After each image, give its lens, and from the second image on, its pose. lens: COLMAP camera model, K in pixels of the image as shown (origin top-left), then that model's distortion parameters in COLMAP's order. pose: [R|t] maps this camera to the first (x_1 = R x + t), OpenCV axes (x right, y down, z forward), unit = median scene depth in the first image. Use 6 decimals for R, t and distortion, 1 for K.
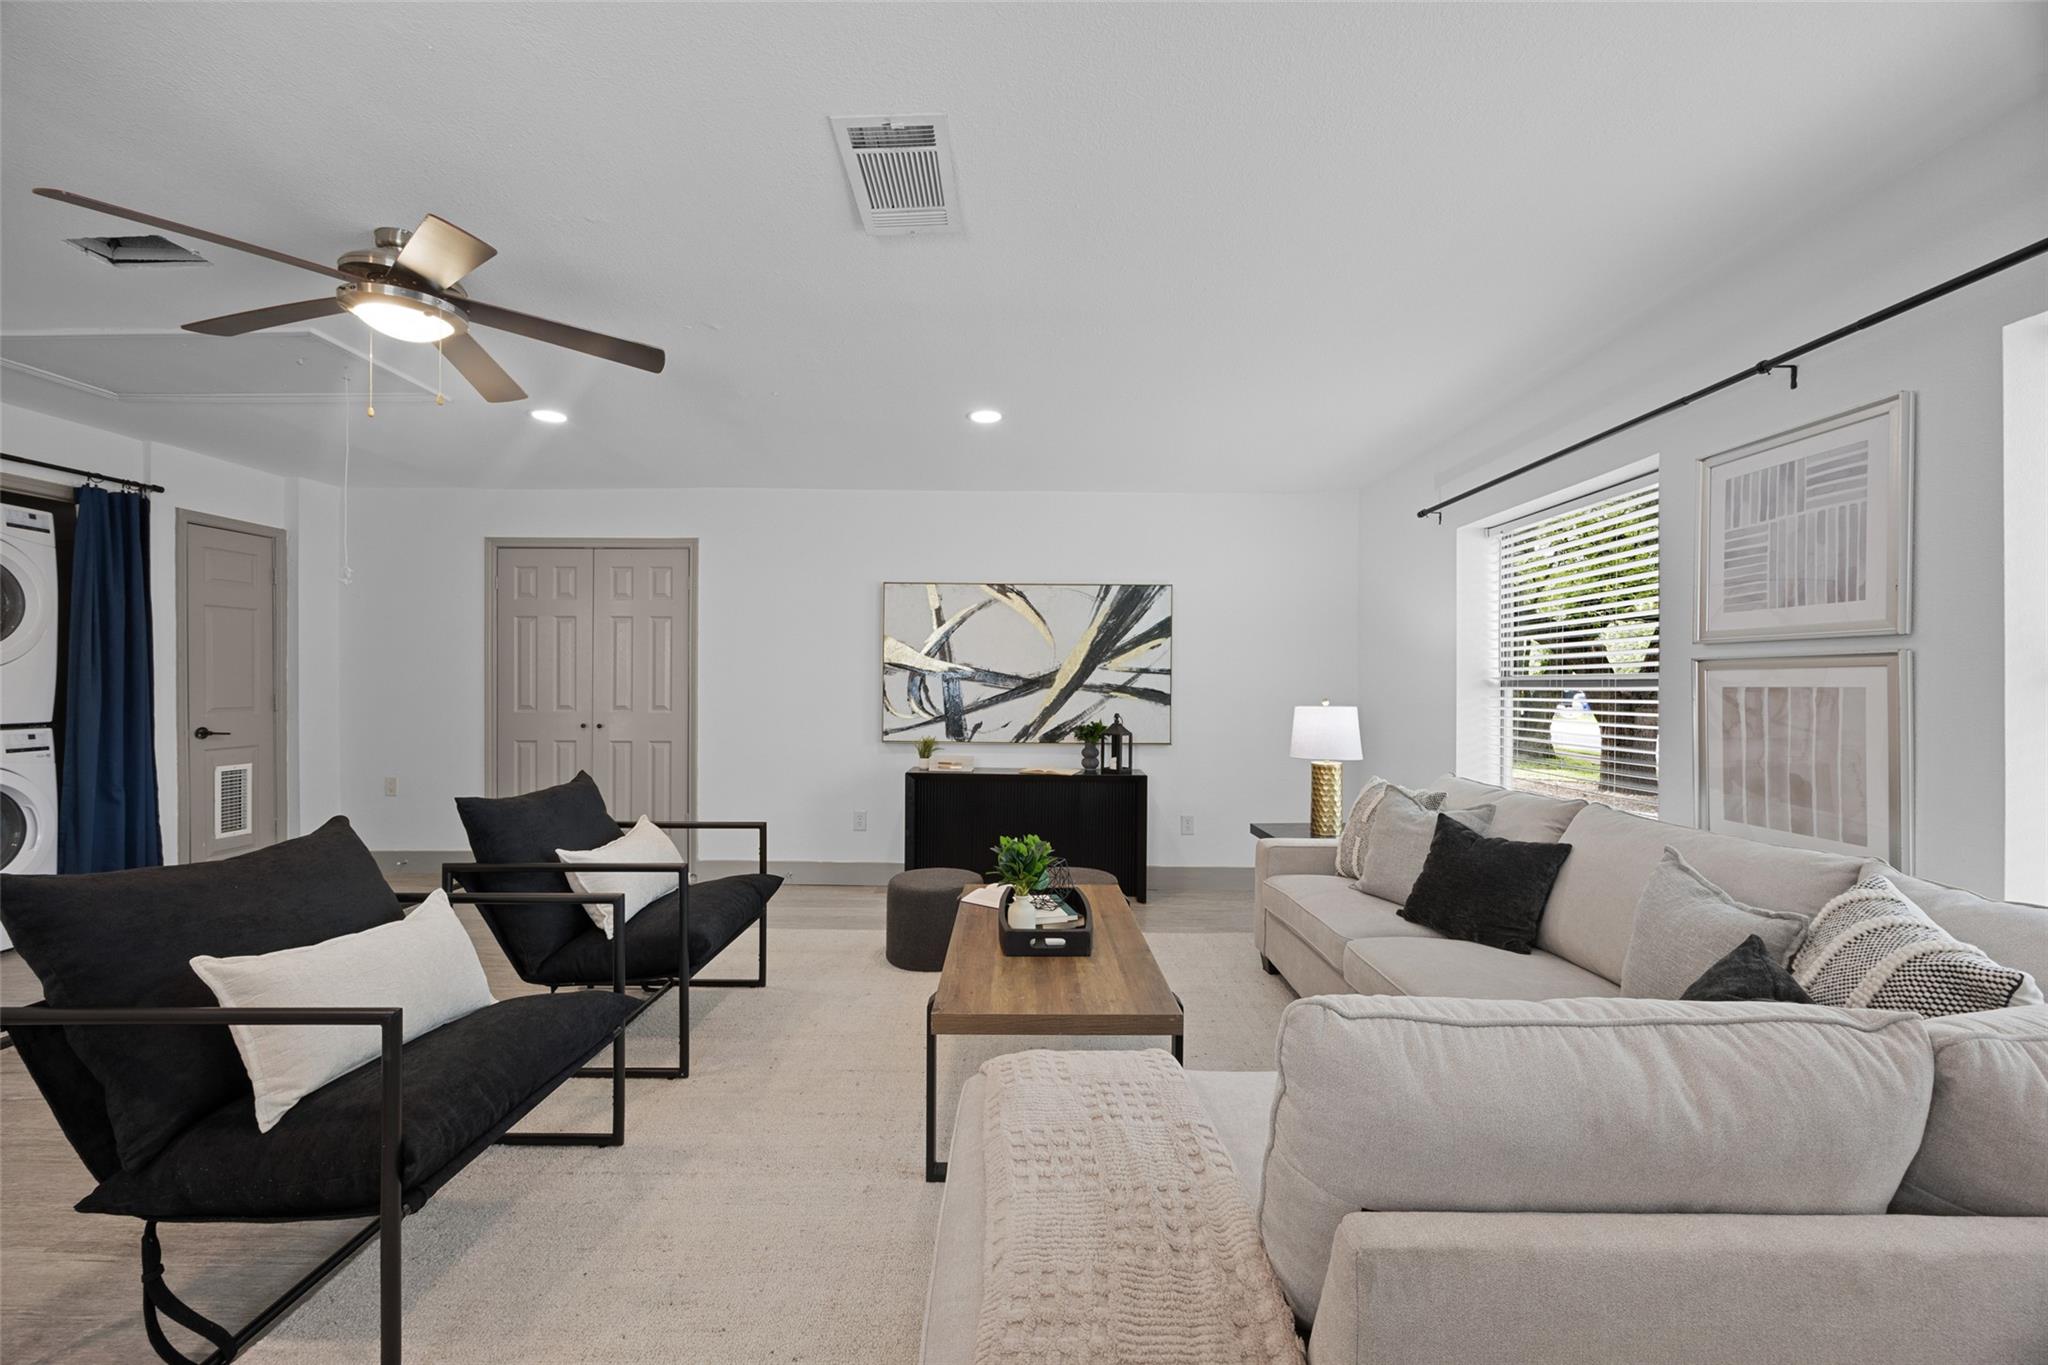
lens RADIAL K [[784.4, 0, 1009.4], [0, 784.4, 685.8], [0, 0, 1]] dist [-0.003326, -0.000372]
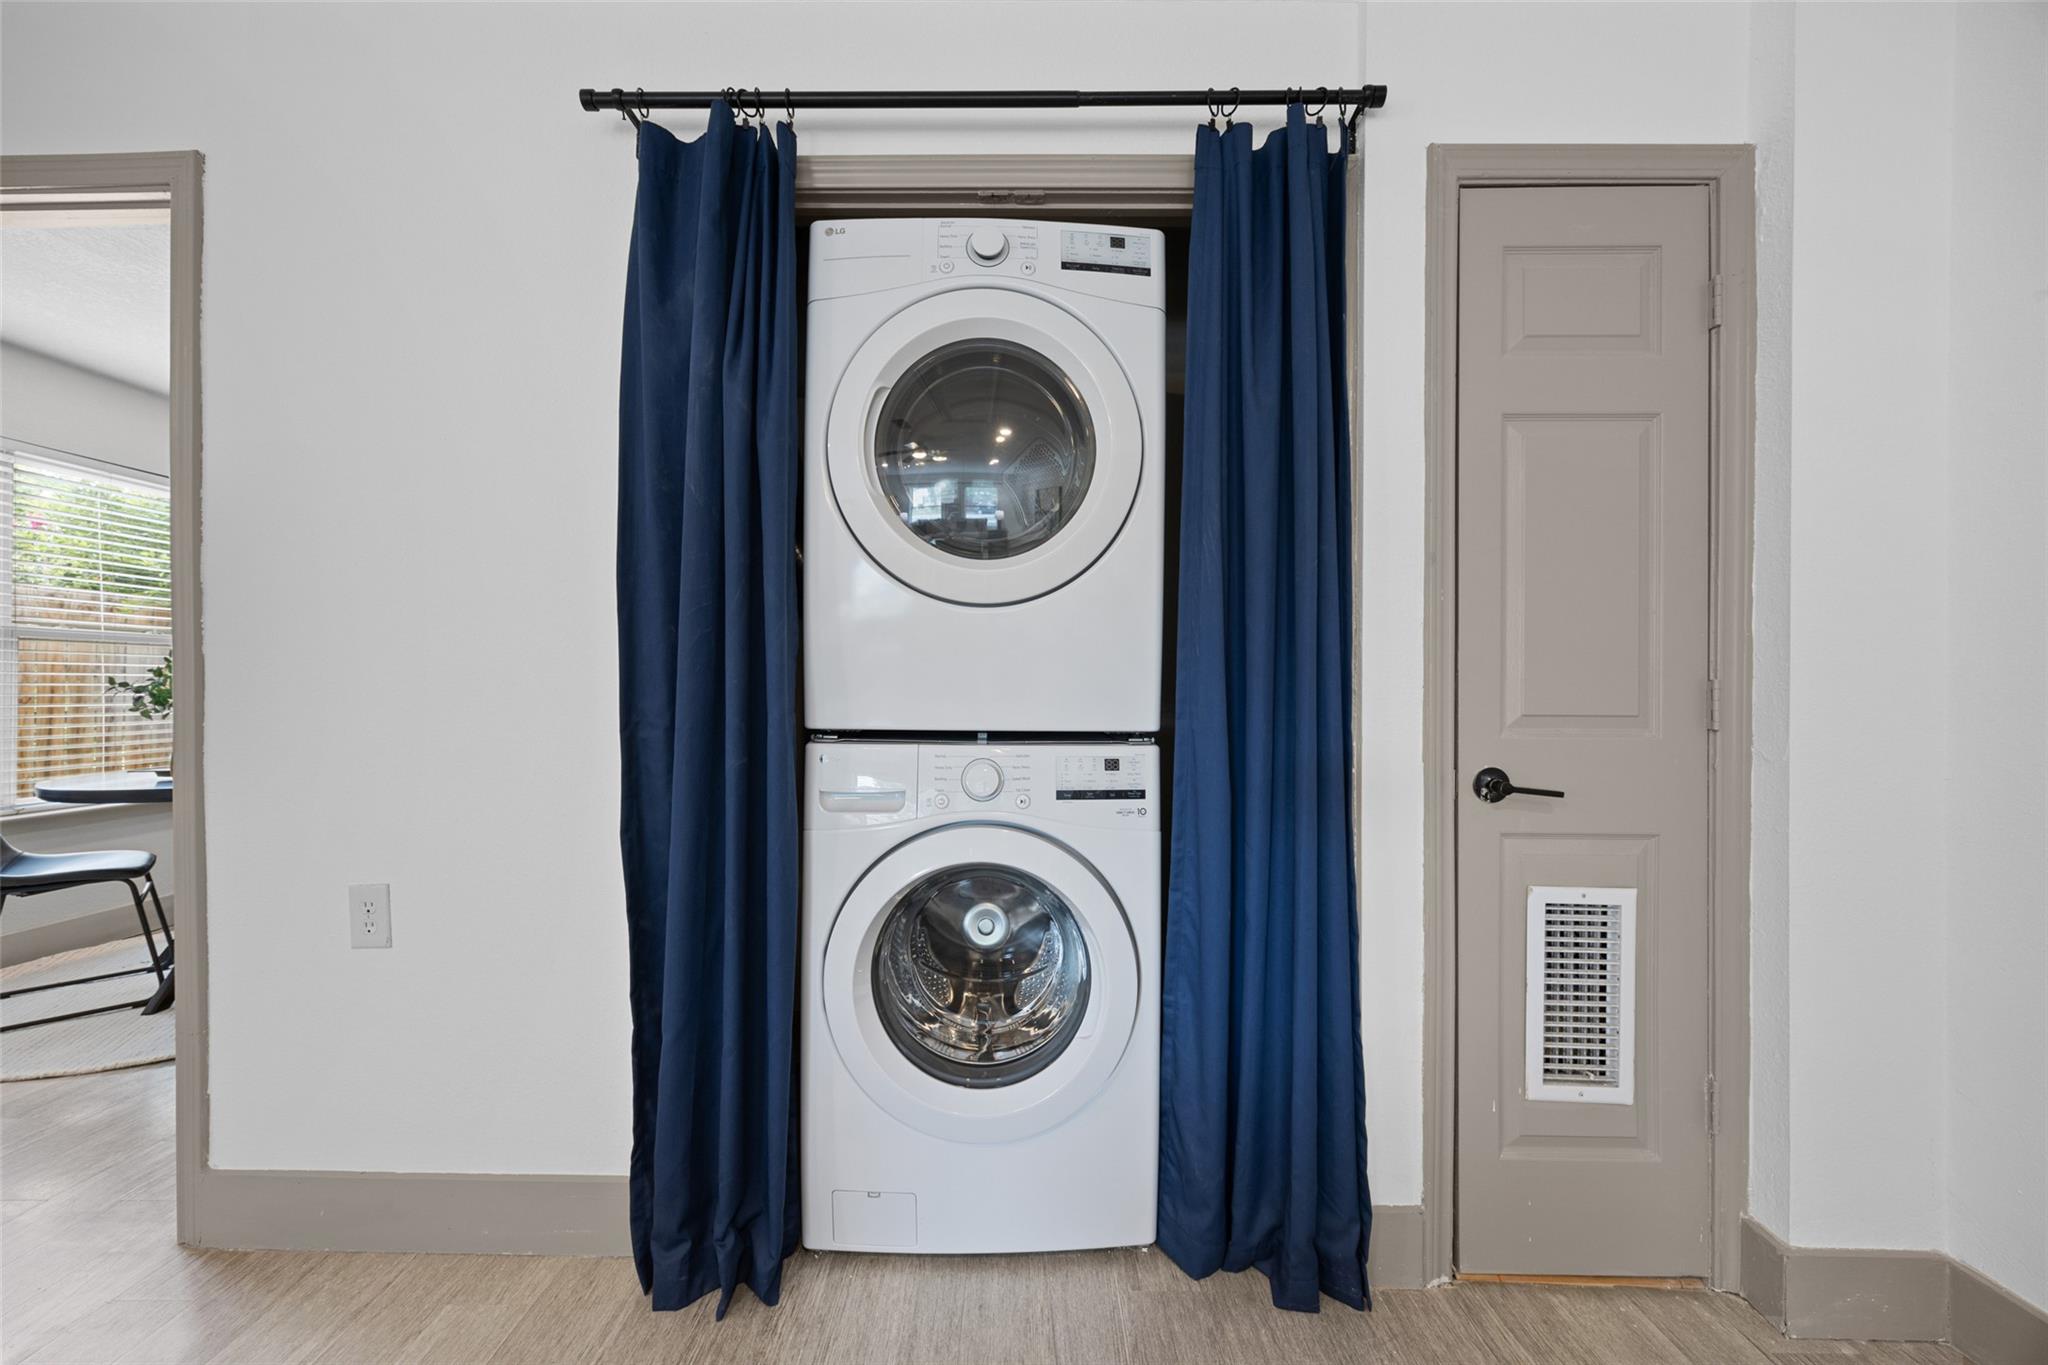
lens RADIAL K [[784.4, 0, 1028.5], [0, 784.4, 677.8], [0, 0, 1]] dist [-0.003326, -0.000372]
pose [[0.020419, -0.000507, -0.999791, -0.614606], [-0.014344, 0.999897, -0.000800, 0.014463], [0.999689, 0.014357, 0.020410, 0.700646]]
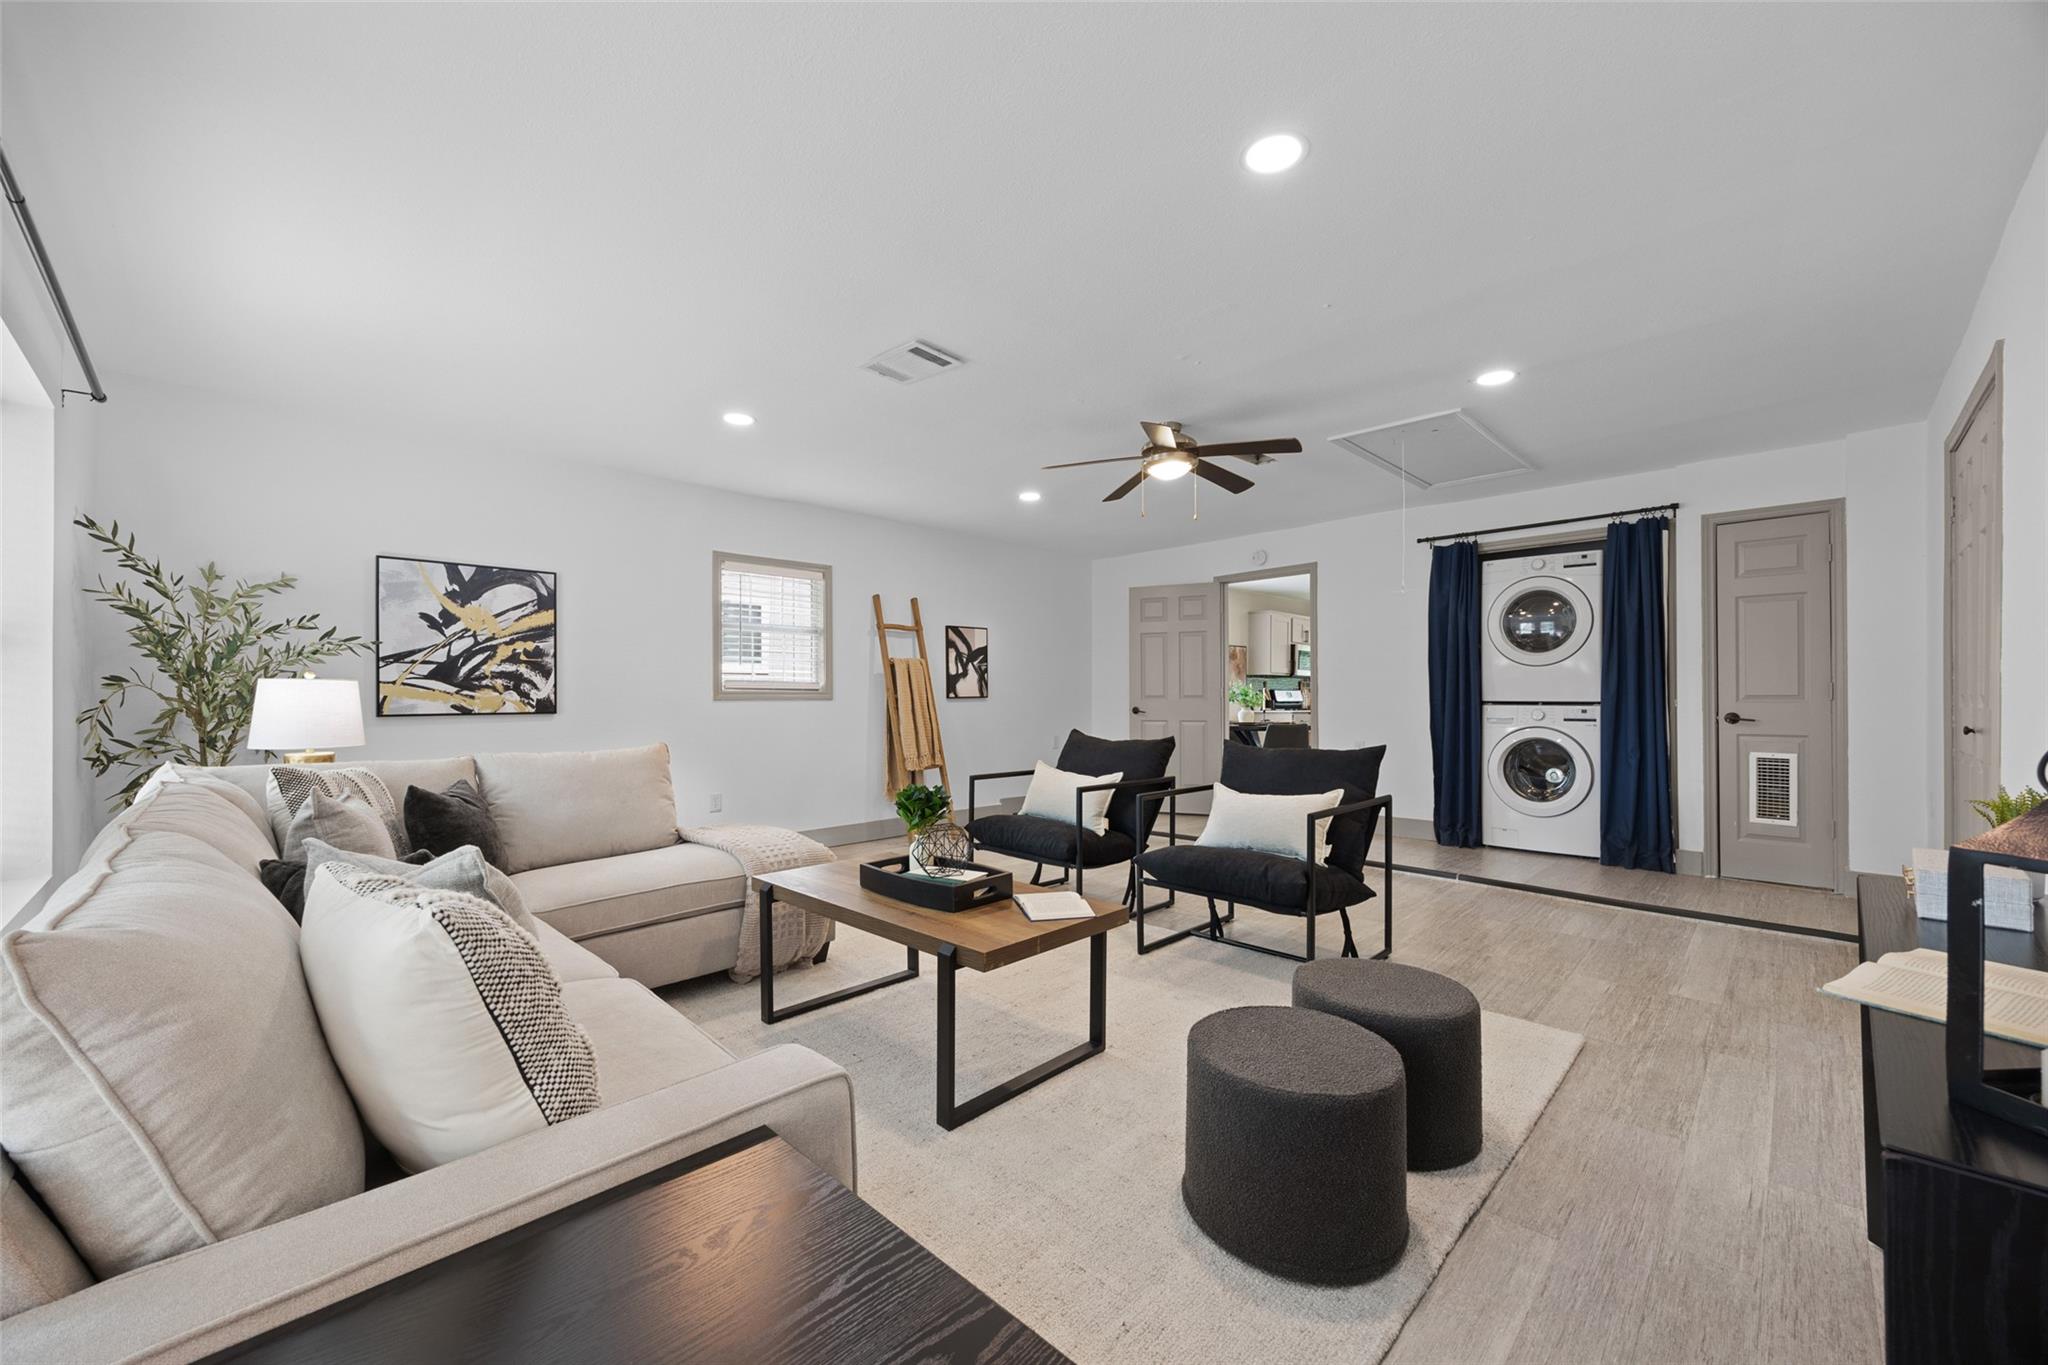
lens RADIAL K [[784.4, 0, 1022.0], [0, 784.4, 698.7], [0, 0, 1]] dist [-0.003326, -0.000372]
pose [[-0.689451, 0.000763, -0.724332, 0.366818], [-0.003964, 0.999980, 0.004827, 0.029368], [0.724322, 0.006200, -0.689434, 0.921097]]
